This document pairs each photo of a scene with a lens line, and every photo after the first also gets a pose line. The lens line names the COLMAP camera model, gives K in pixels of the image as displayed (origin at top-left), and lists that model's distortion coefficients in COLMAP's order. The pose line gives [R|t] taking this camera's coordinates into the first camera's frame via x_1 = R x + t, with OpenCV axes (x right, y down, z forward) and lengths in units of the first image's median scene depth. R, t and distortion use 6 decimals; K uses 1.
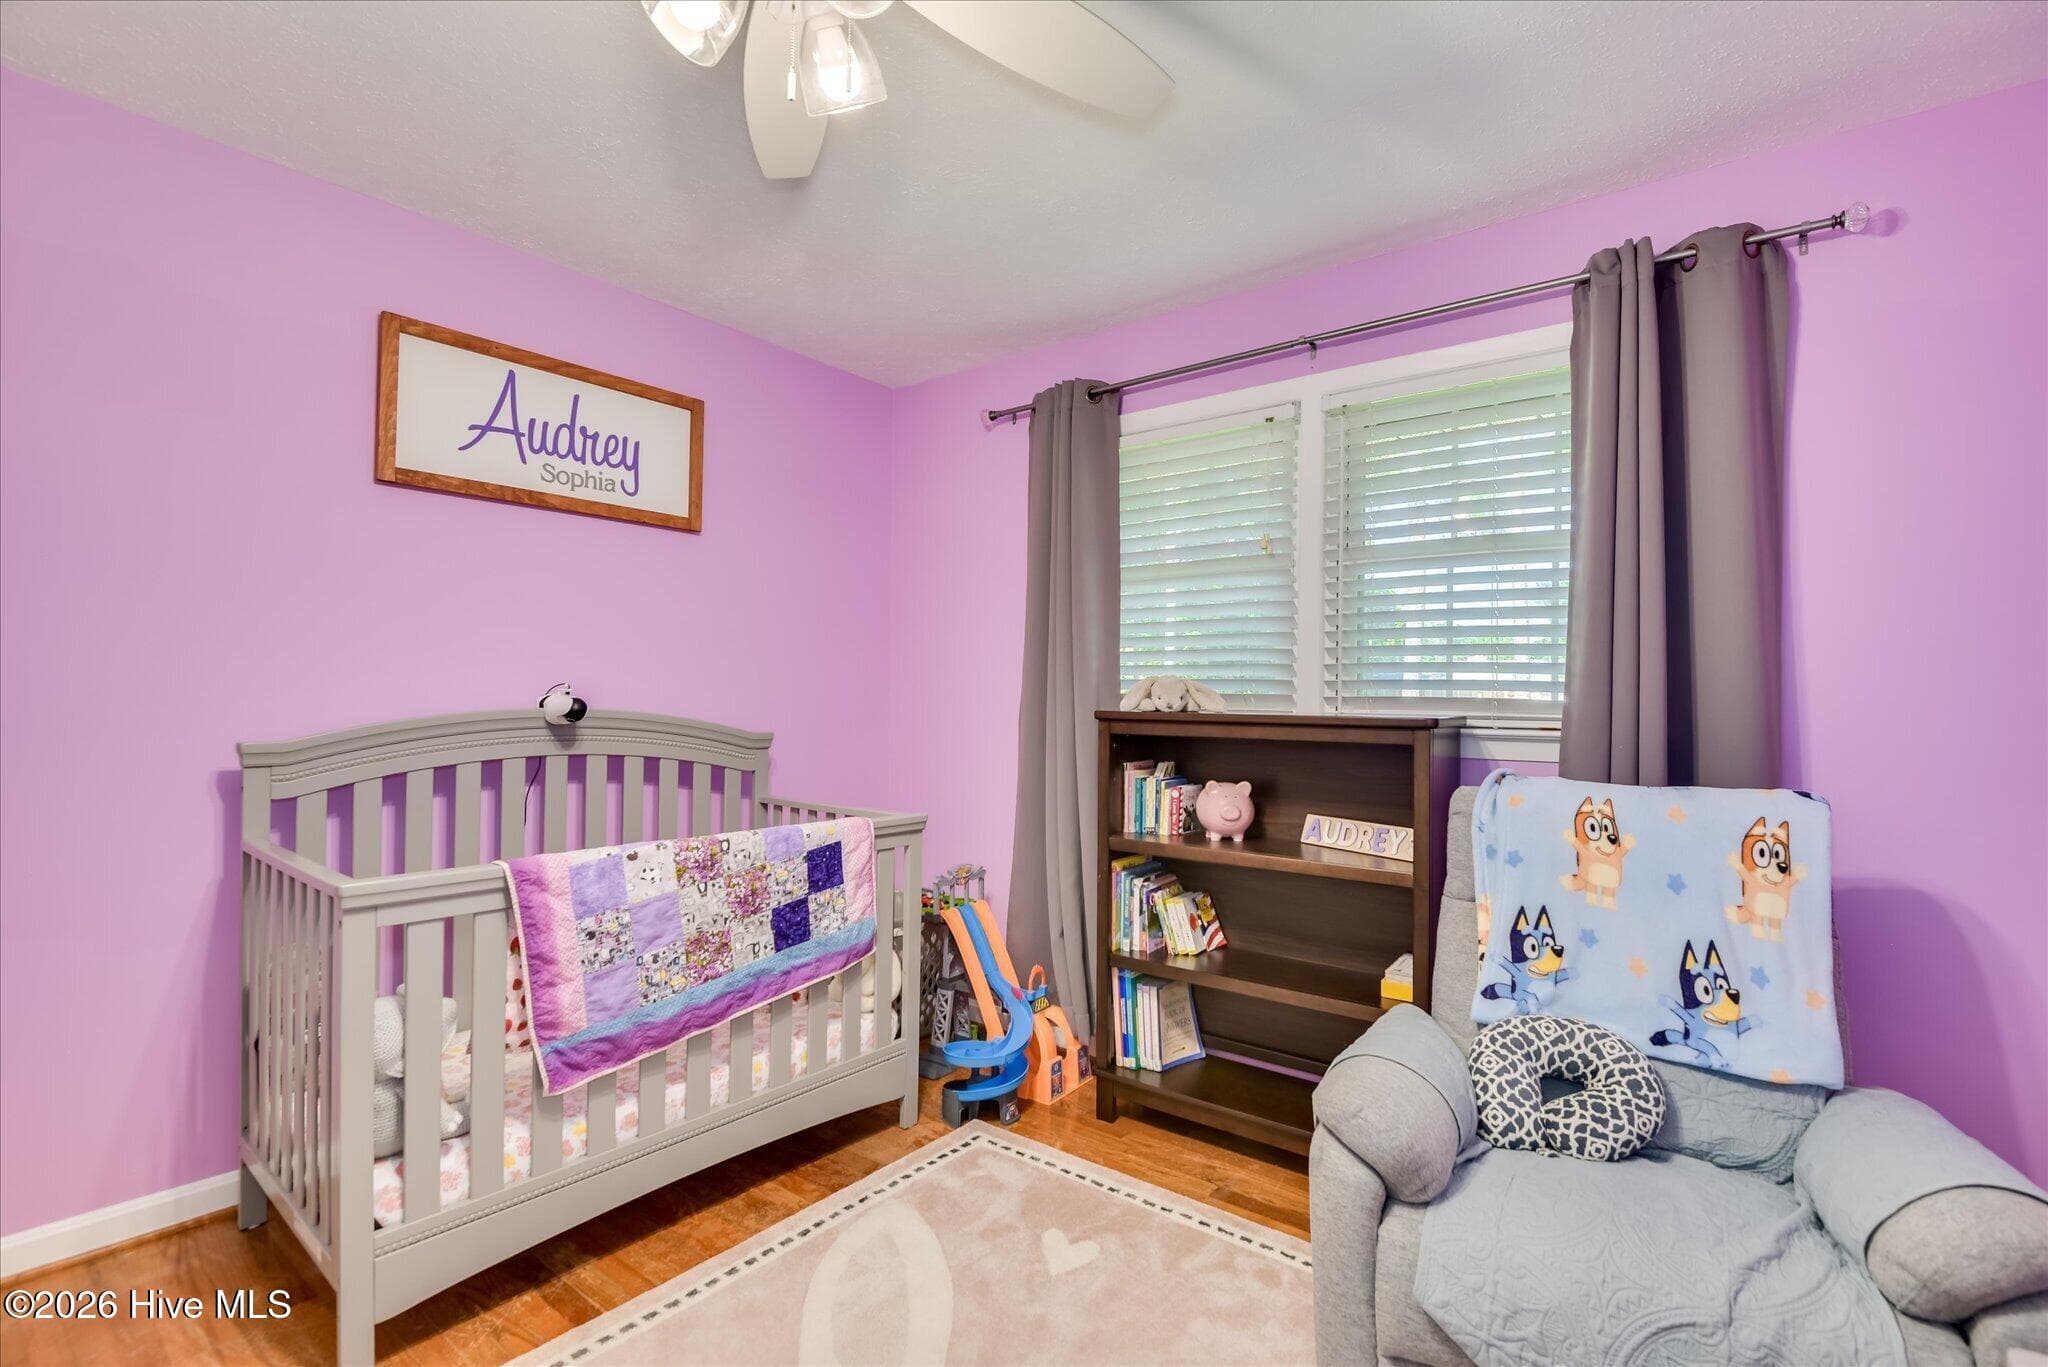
lens RADIAL K [[944.7, 0, 1028.2], [0, 944.7, 687.4], [0, 0, 1]] dist [0.017510, -0.019757]
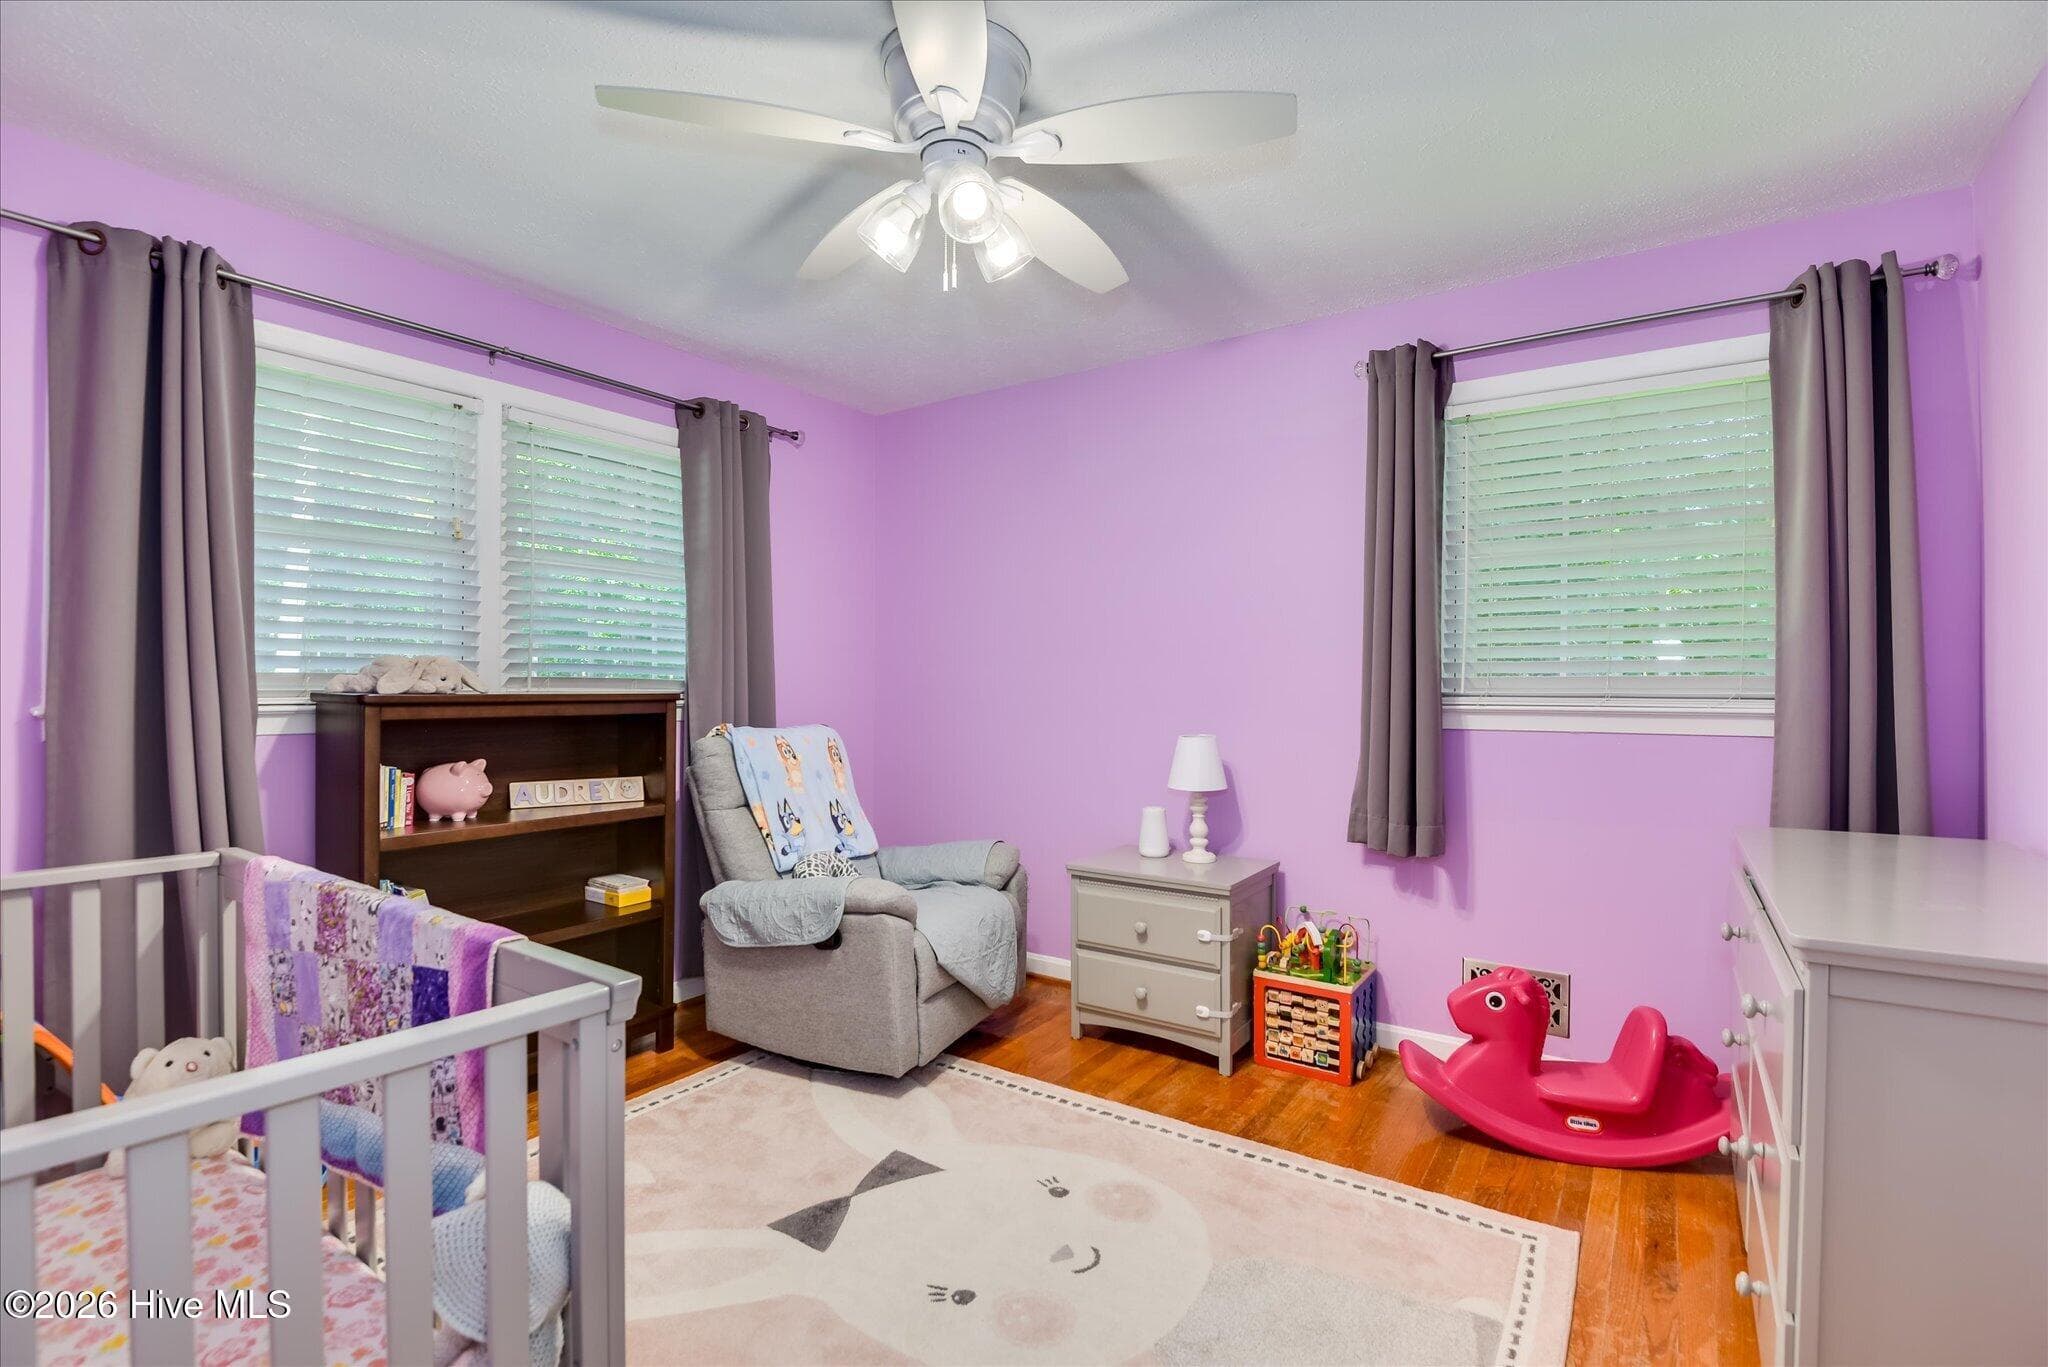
lens RADIAL K [[944.7, 0, 1028.2], [0, 944.7, 687.4], [0, 0, 1]] dist [0.017510, -0.019757]
pose [[-0.068010, -0.006020, 0.997666, -0.832627], [-0.011150, 0.999924, 0.005273, 0.009266], [-0.997622, -0.010765, -0.068072, 0.463697]]
